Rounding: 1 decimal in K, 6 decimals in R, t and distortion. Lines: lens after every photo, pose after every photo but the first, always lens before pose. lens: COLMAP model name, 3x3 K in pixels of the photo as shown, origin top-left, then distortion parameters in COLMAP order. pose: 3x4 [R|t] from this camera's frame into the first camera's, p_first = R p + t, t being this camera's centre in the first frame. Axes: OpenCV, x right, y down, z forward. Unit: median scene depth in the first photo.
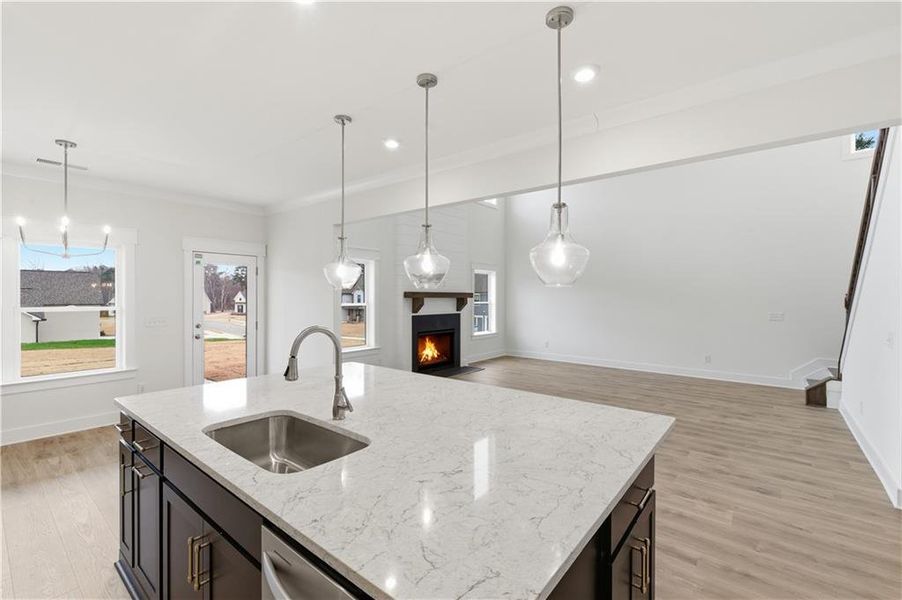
lens RADIAL K [[393.4, 0, 451.0], [0, 393.4, 300.0], [0, 0, 1]] dist [-0.001734, -0.000353]
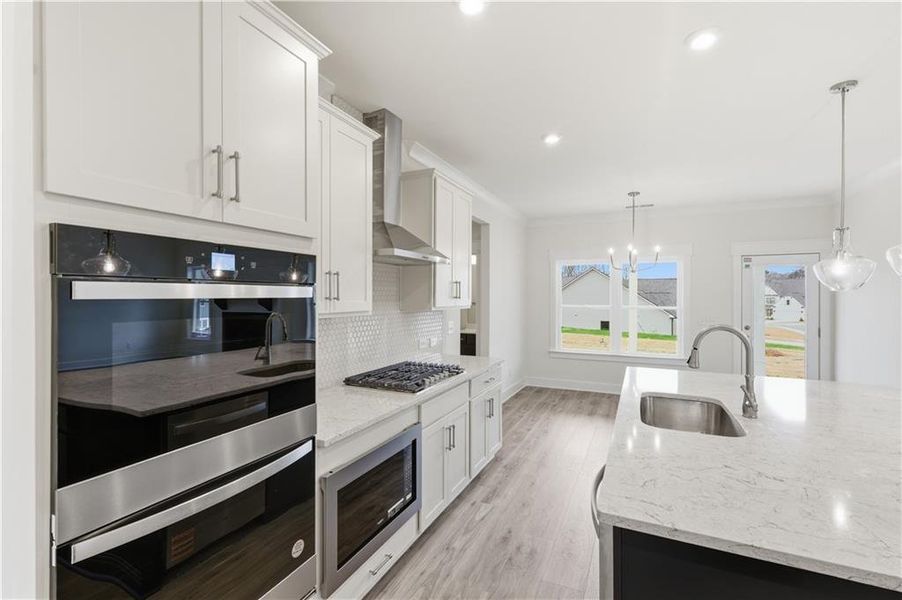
lens RADIAL K [[399.3, 0, 449.0], [0, 399.3, 298.3], [0, 0, 1]] dist [0.001416, -0.000002]
pose [[0.231982, -0.000700, -0.972720, 0.510575], [-0.010131, 0.999944, -0.003136, 0.002052], [0.972667, 0.010582, 0.231962, -0.011911]]
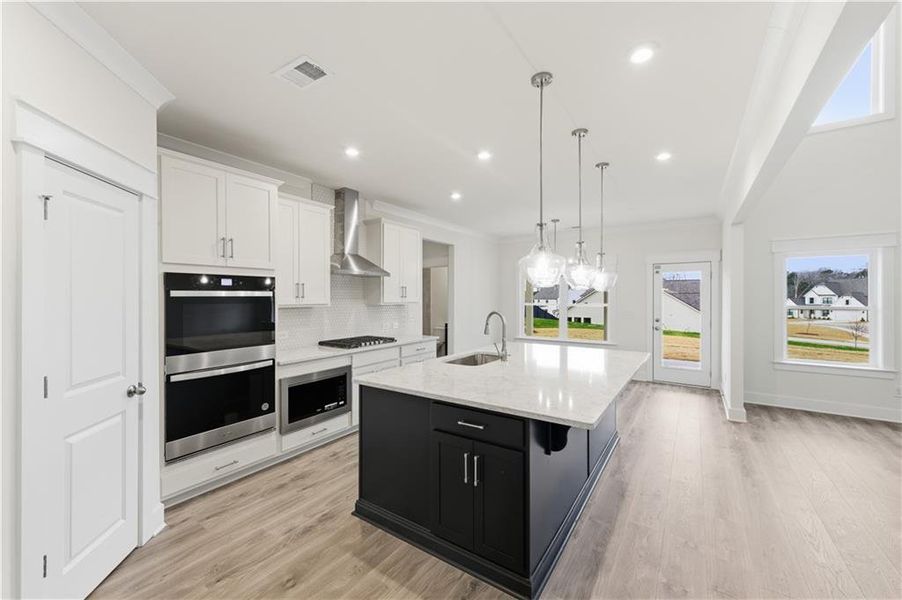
lens RADIAL K [[408.3, 0, 499.1], [0, 408.3, 300.7], [0, 0, 1]] dist [-0.000344, -0.000443]
pose [[0.086024, 0.003891, -0.996286, 1.567244], [-0.010114, 0.999944, 0.003032, 0.005397], [0.996242, 0.009815, 0.086058, 0.755560]]
